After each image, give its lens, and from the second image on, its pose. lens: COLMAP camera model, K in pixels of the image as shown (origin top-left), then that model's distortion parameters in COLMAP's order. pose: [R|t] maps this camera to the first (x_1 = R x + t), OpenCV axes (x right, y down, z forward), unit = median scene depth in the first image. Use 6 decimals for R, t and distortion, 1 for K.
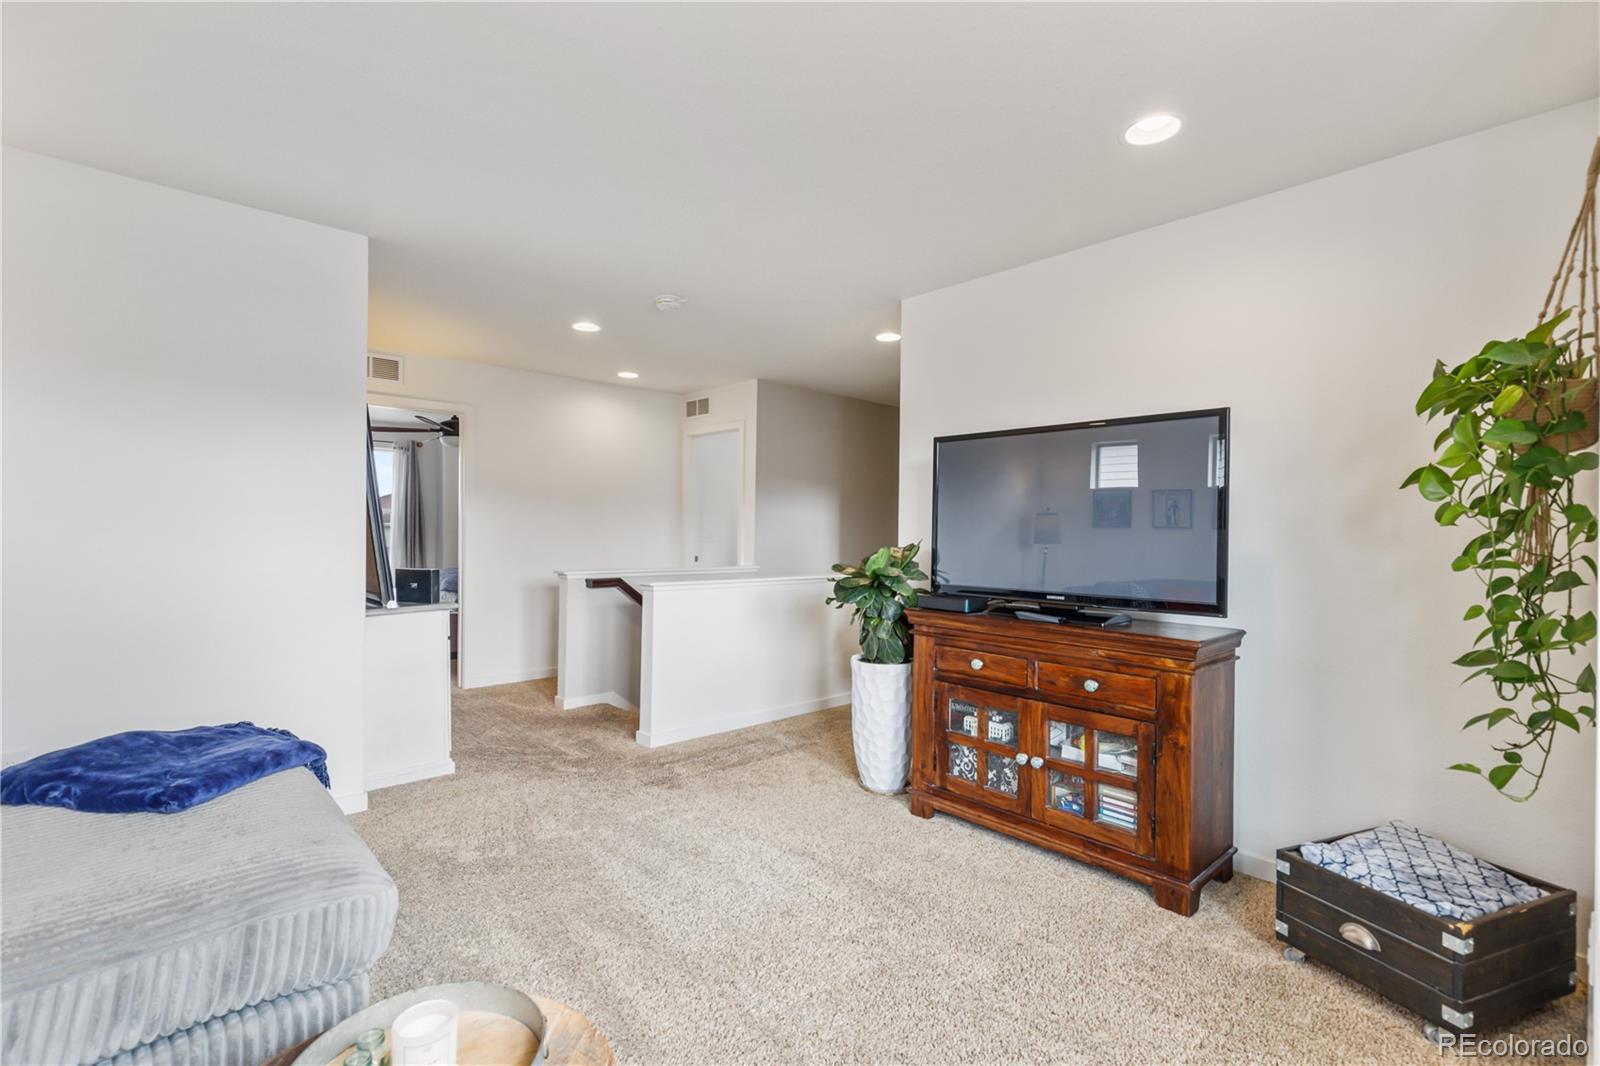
lens RADIAL K [[726.6, 0, 800.5], [0, 726.6, 530.3], [0, 0, 1]] dist [0.002943, 0.000164]
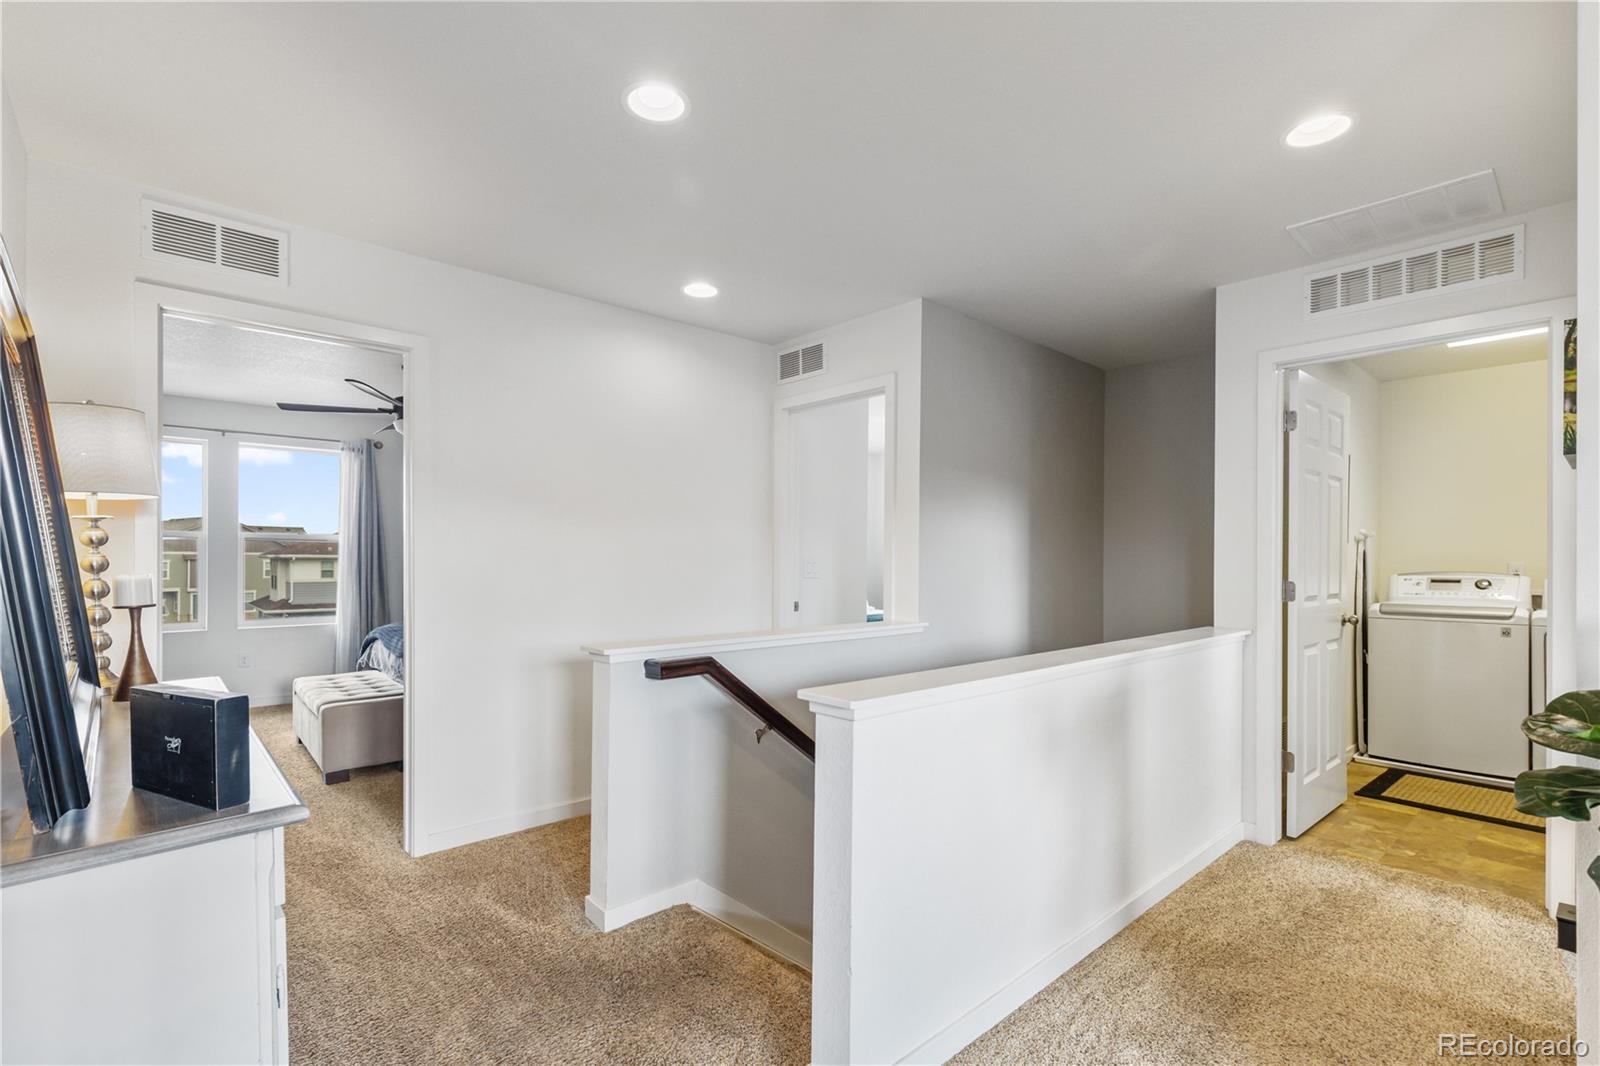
lens RADIAL K [[726.6, 0, 789.3], [0, 726.6, 561.0], [0, 0, 1]] dist [0.002943, 0.000164]
pose [[0.999880, -0.007240, -0.013675, -0.173099], [0.007260, 0.999973, 0.001413, -0.001311], [0.013665, -0.001512, 0.999905, 0.459856]]
